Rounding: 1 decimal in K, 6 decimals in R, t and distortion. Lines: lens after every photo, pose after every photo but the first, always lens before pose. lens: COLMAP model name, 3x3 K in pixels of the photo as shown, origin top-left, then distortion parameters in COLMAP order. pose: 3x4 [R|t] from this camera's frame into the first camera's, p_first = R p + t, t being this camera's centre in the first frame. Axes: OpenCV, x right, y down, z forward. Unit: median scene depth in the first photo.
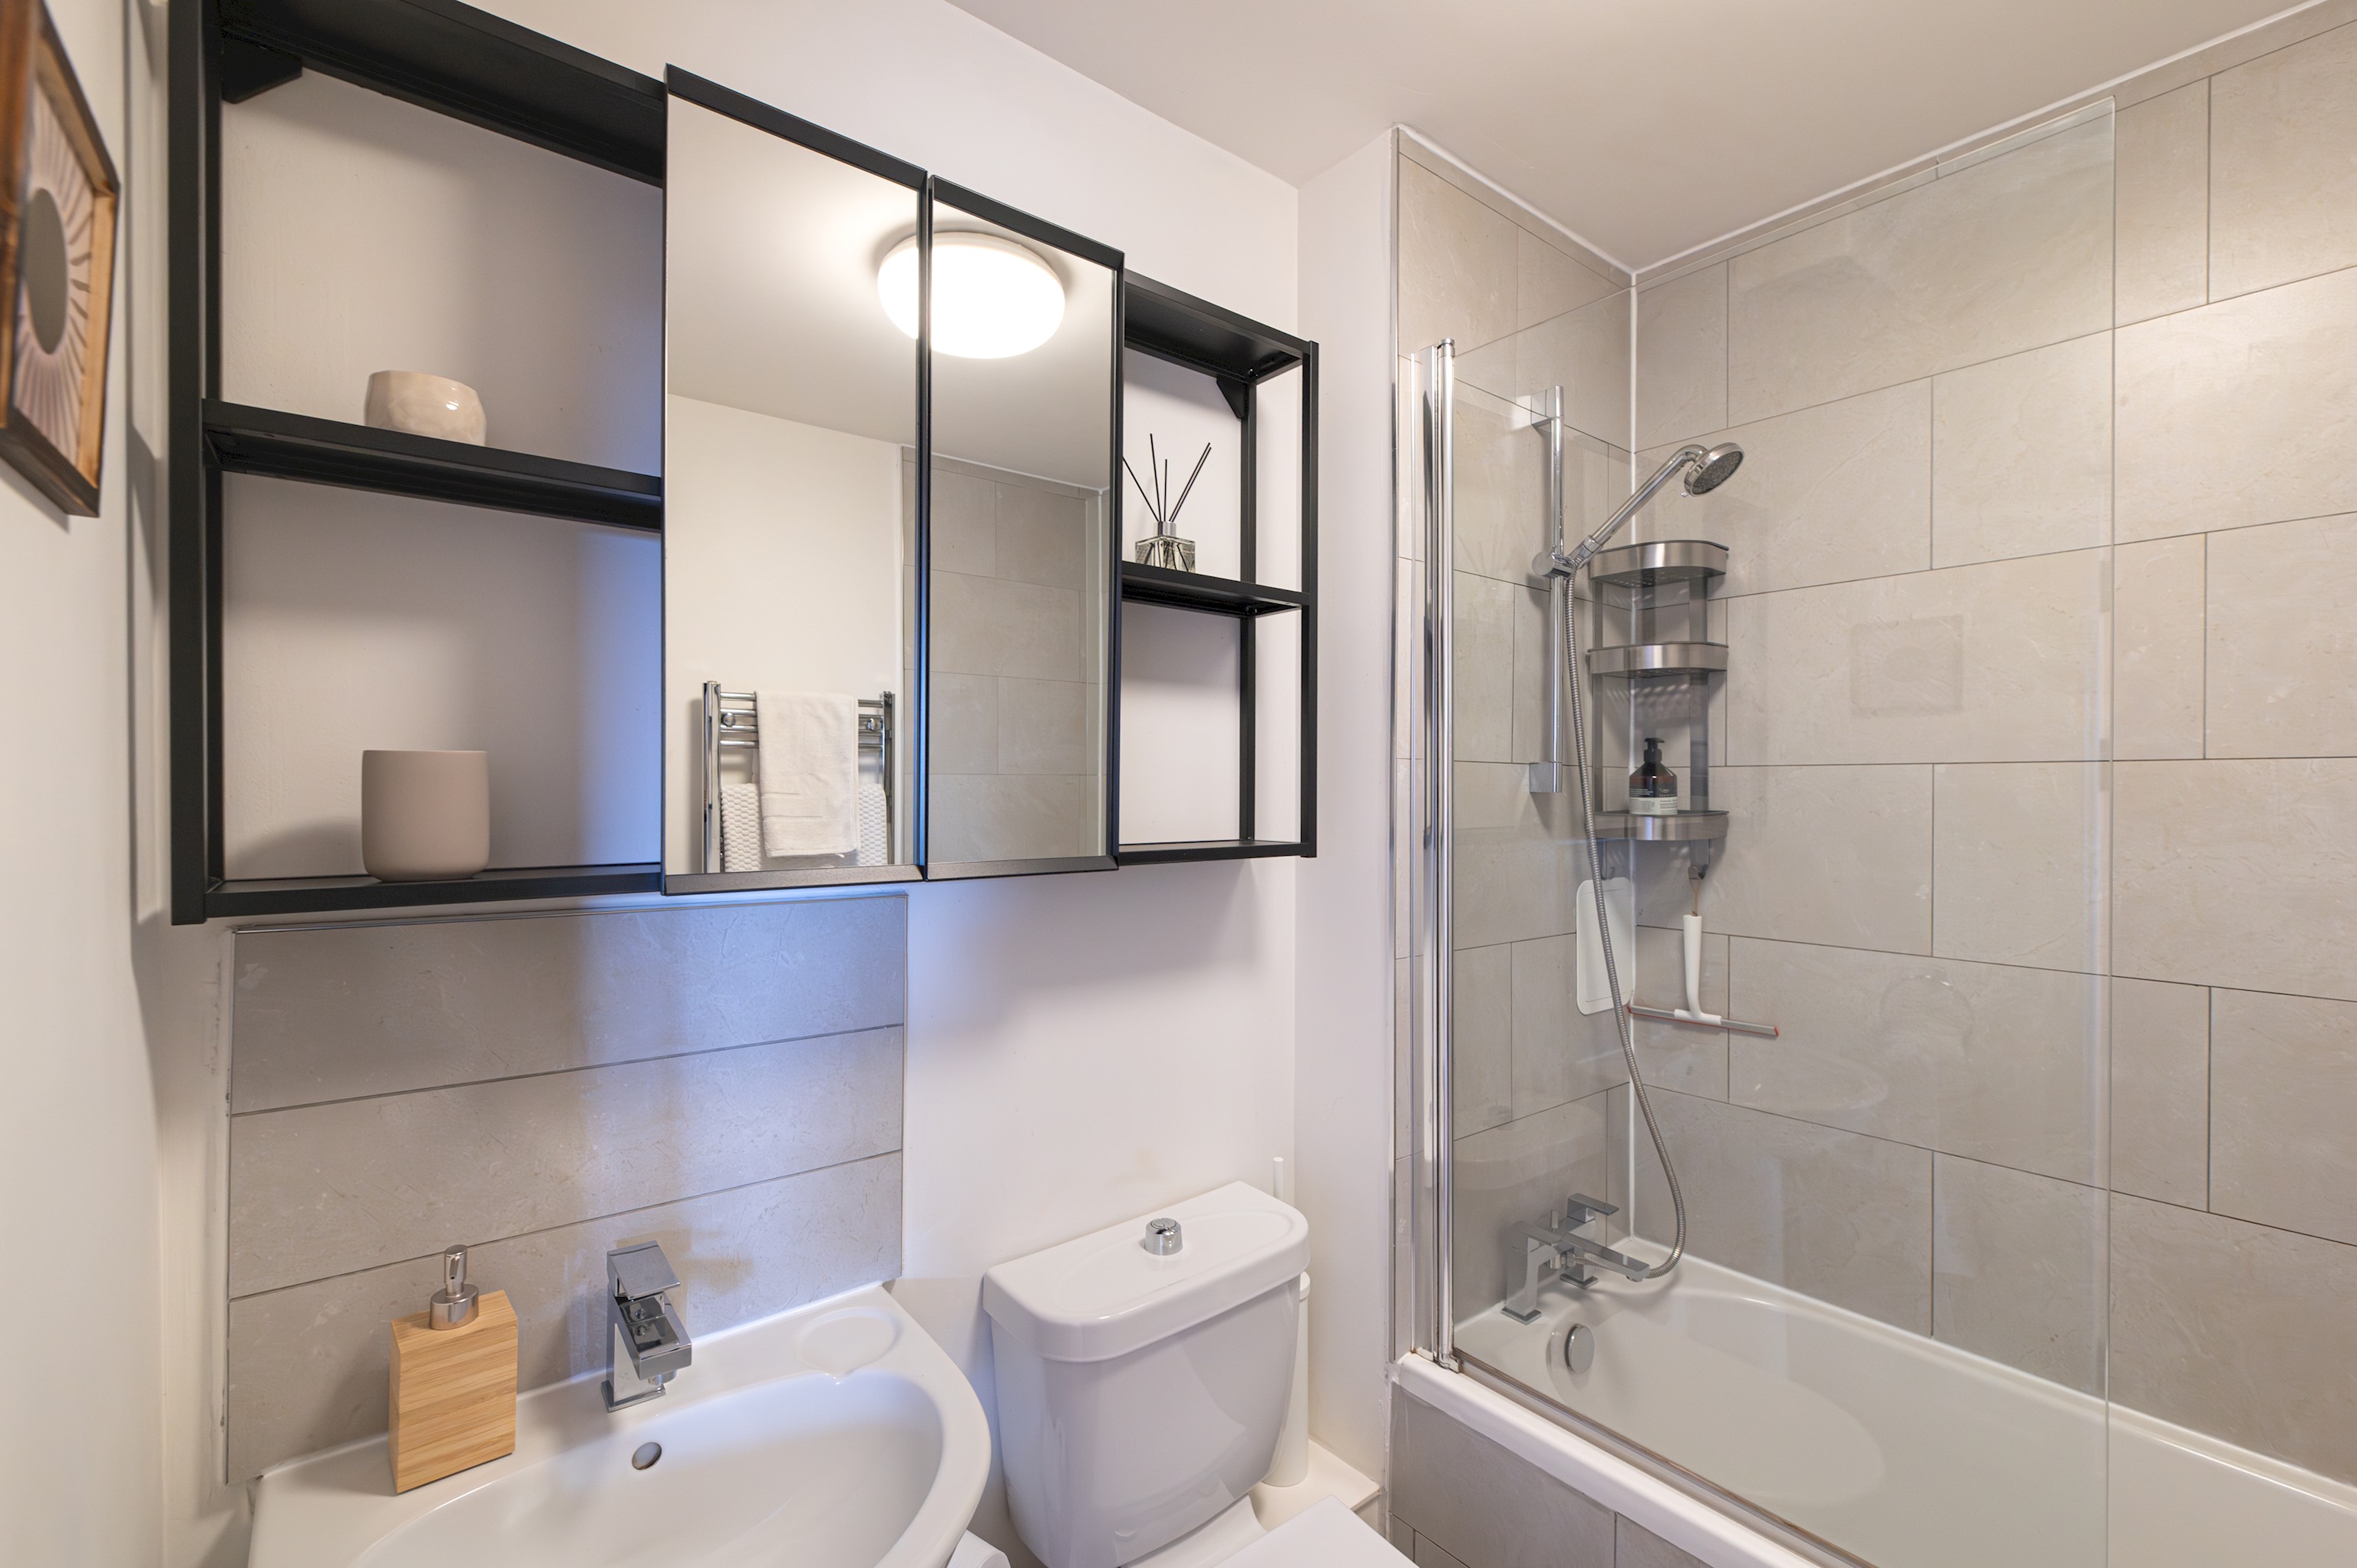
lens RADIAL K [[1020.3, 0, 1175.6], [0, 1020.3, 794.7], [0, 0, 1]] dist [-0.000078, -0.000662]
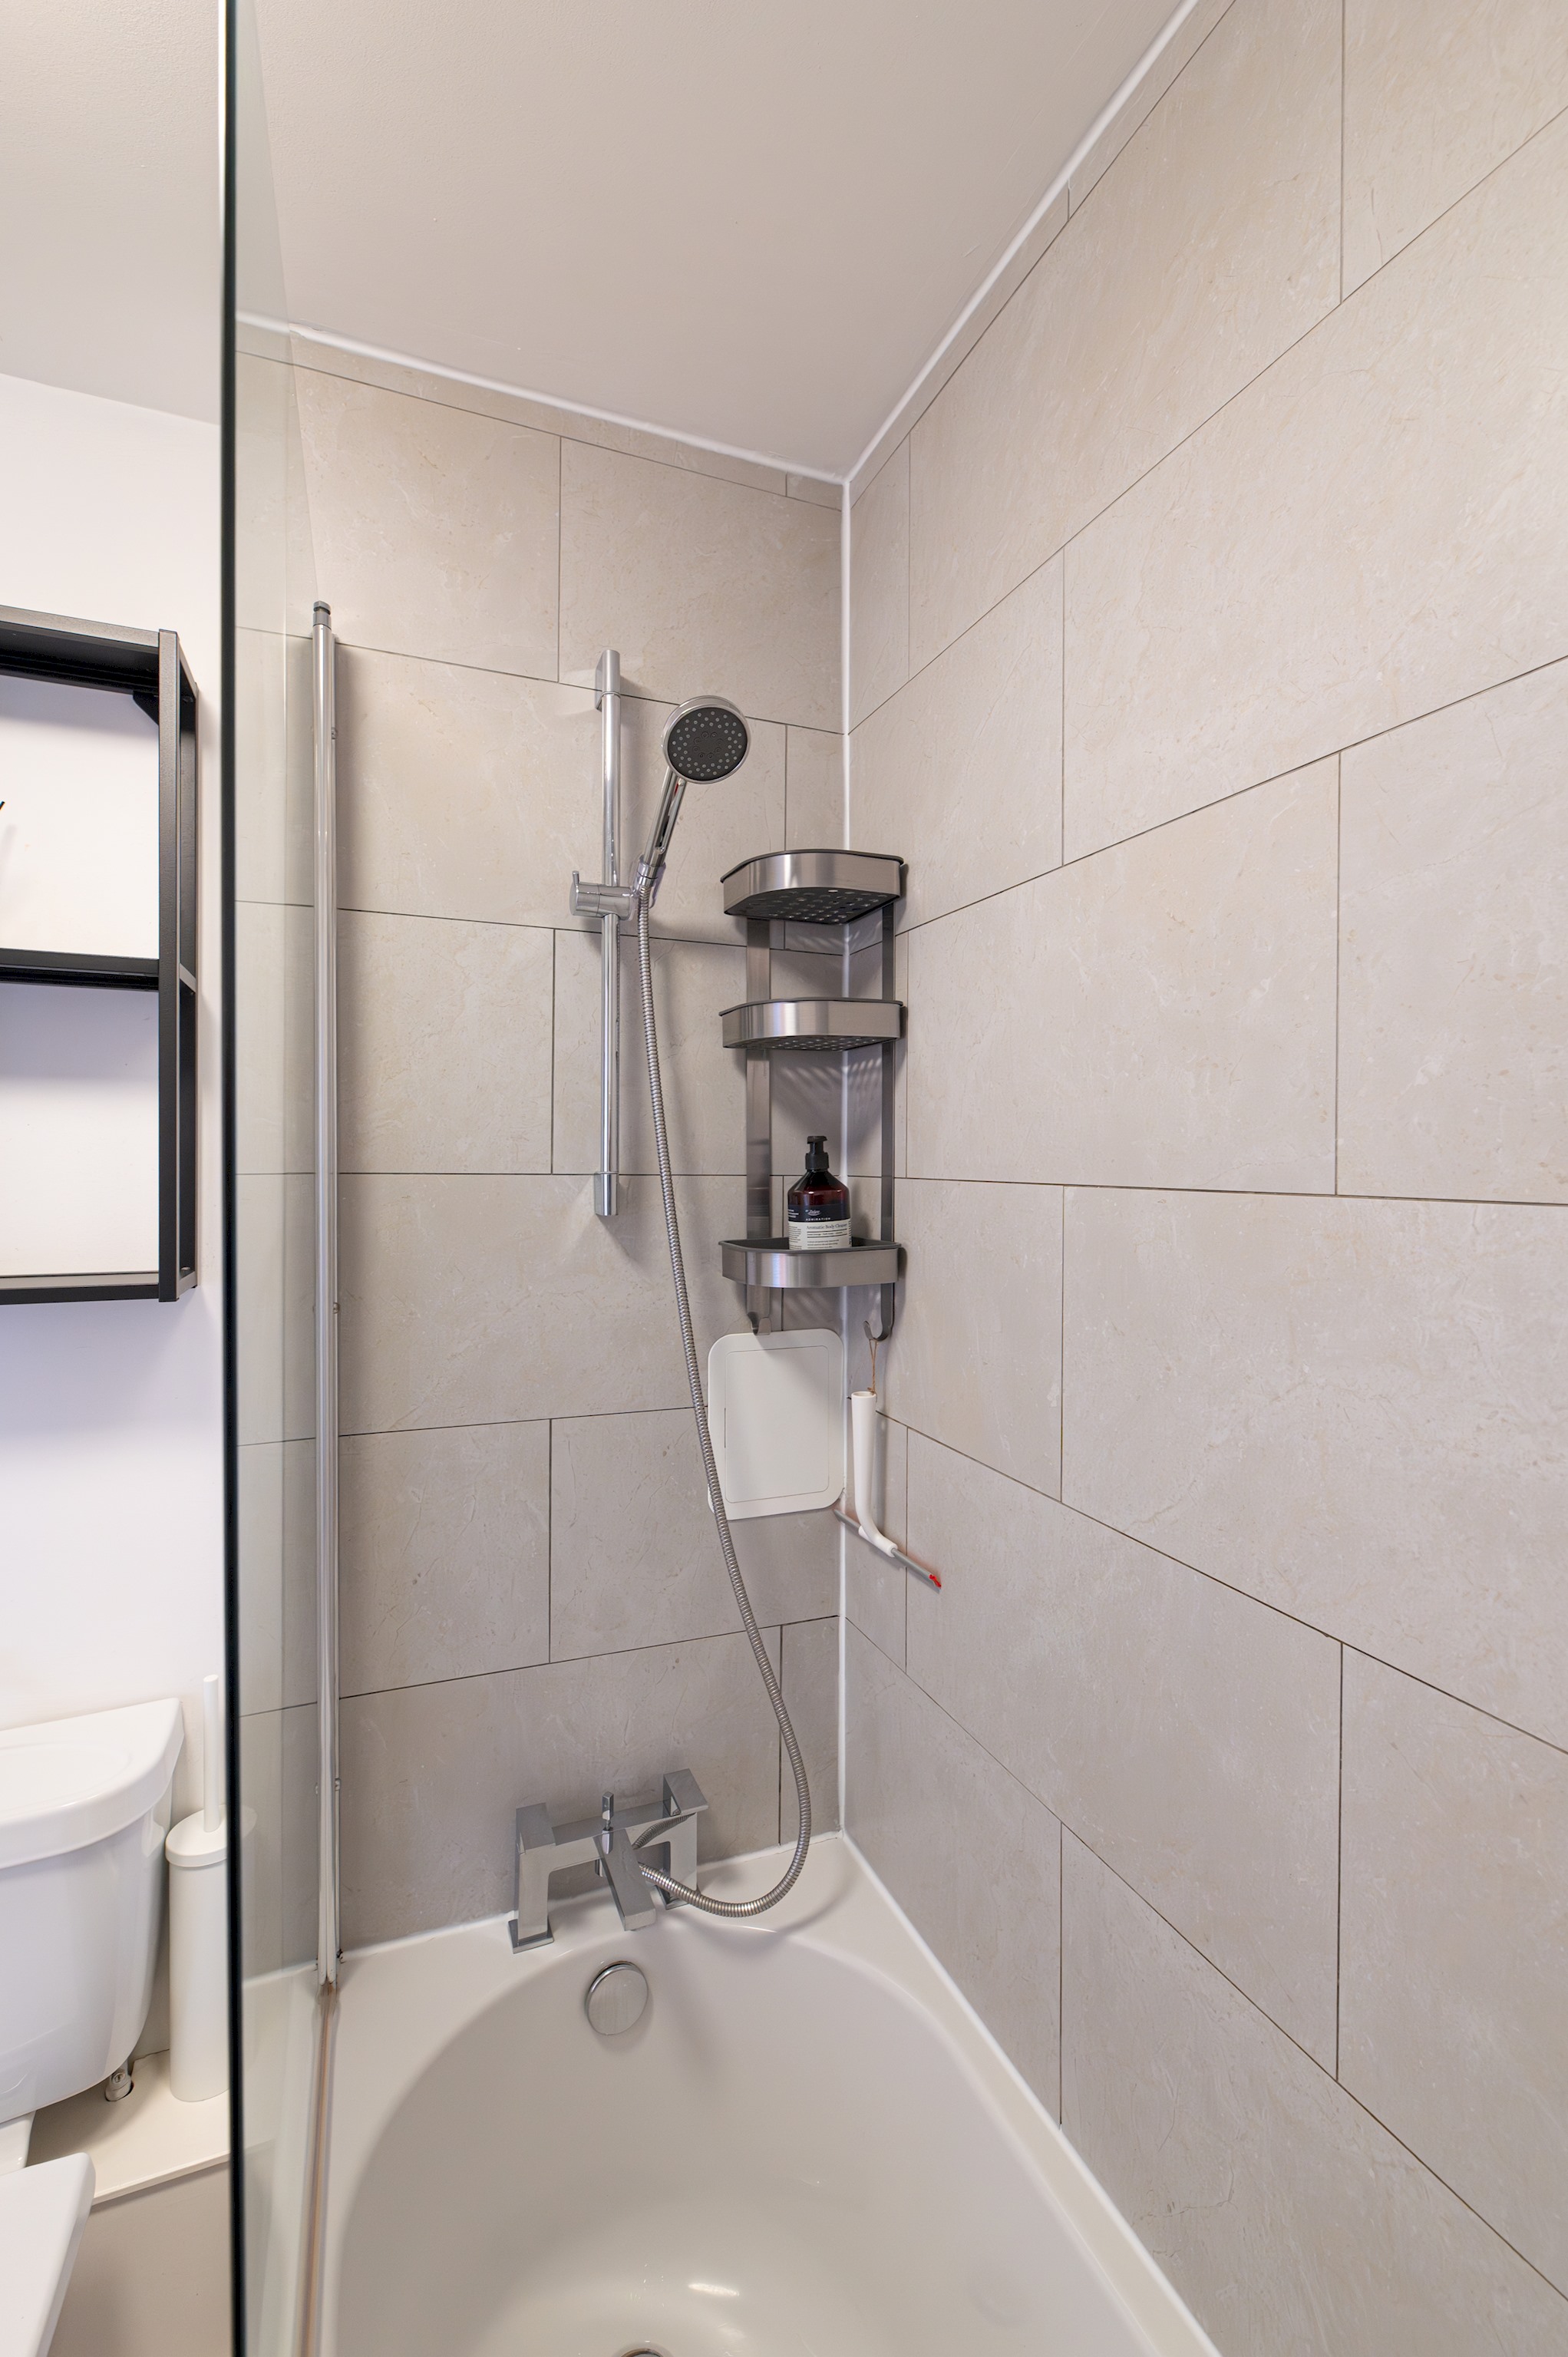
lens RADIAL K [[1044.0, 0, 792.9], [0, 1044.0, 1167.1], [0, 0, 1]] dist [0.001878, 0.000512]
pose [[0.958516, 0.004696, -0.285001, 0.683155], [-0.004328, 0.999989, 0.001920, -0.037126], [0.285006, -0.000606, 0.958525, 0.318550]]
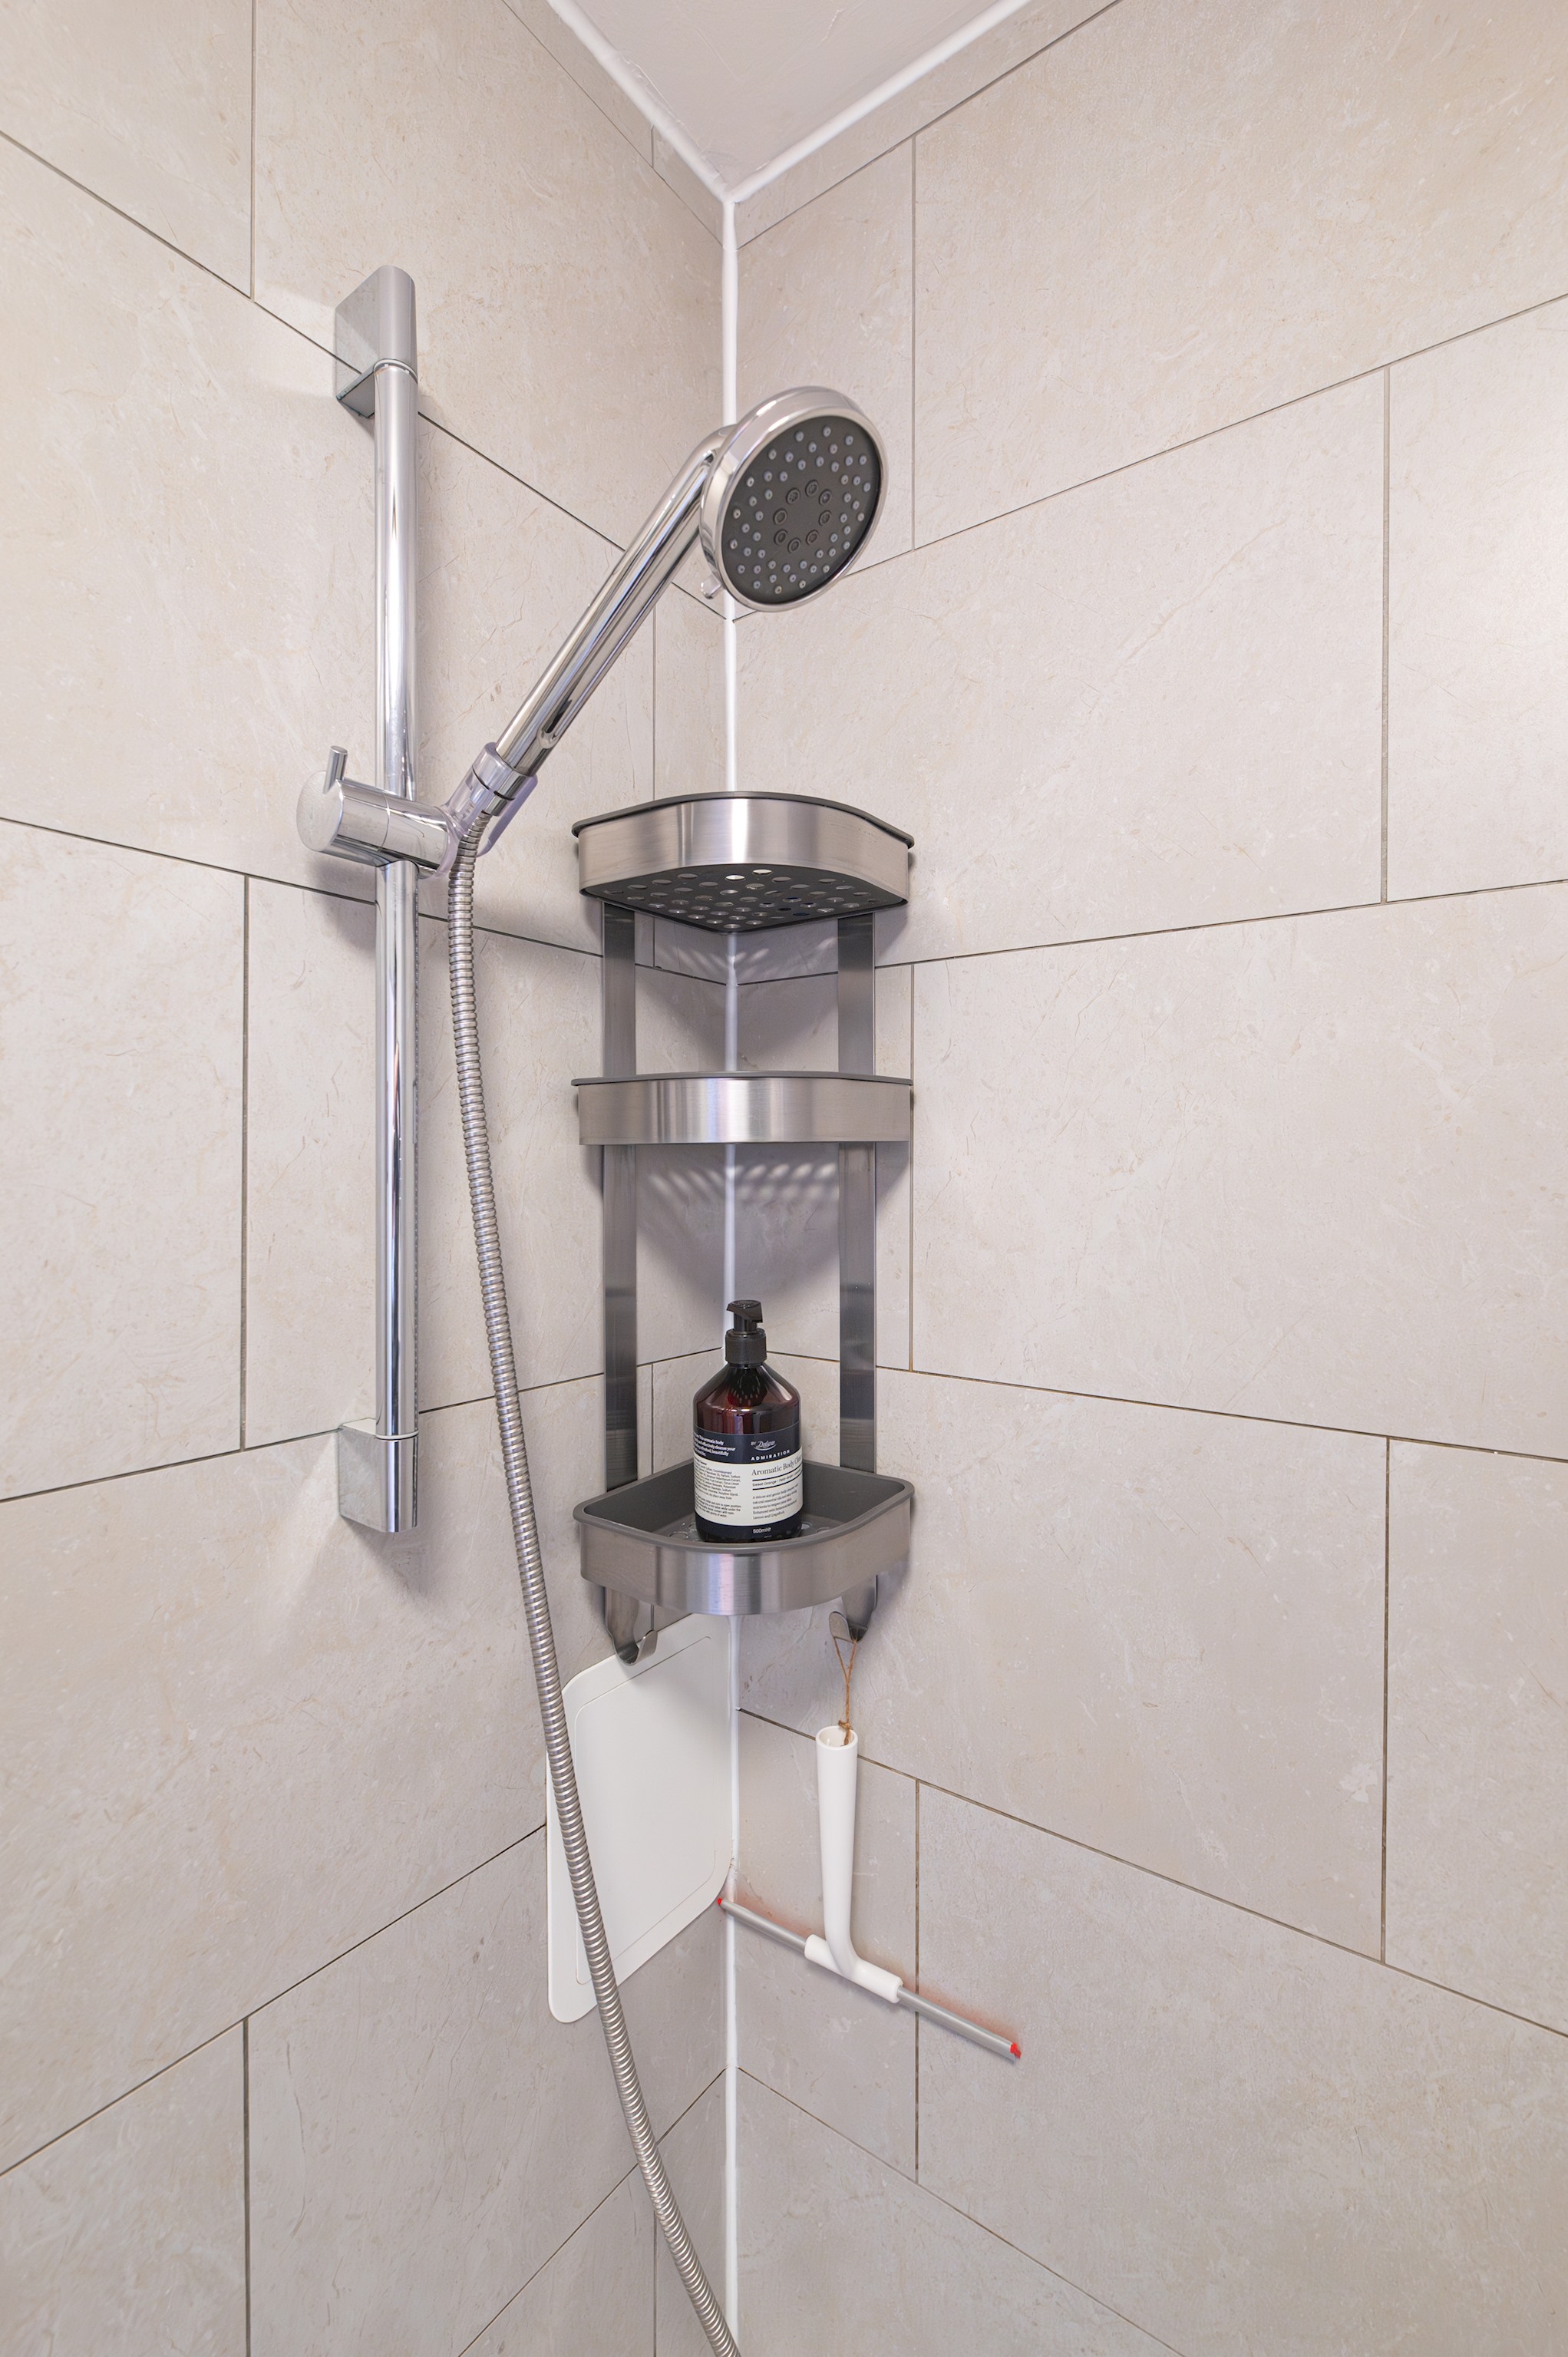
lens RADIAL K [[1030.1, 0, 798.4], [0, 1030.1, 1173.8], [0, 0, 1]] dist [0.000215, -0.001165]
pose [[0.963750, -0.002966, 0.266789, 0.394652], [0.001180, 0.999976, 0.006854, -0.113476], [-0.266803, -0.006291, 0.963730, 0.626548]]
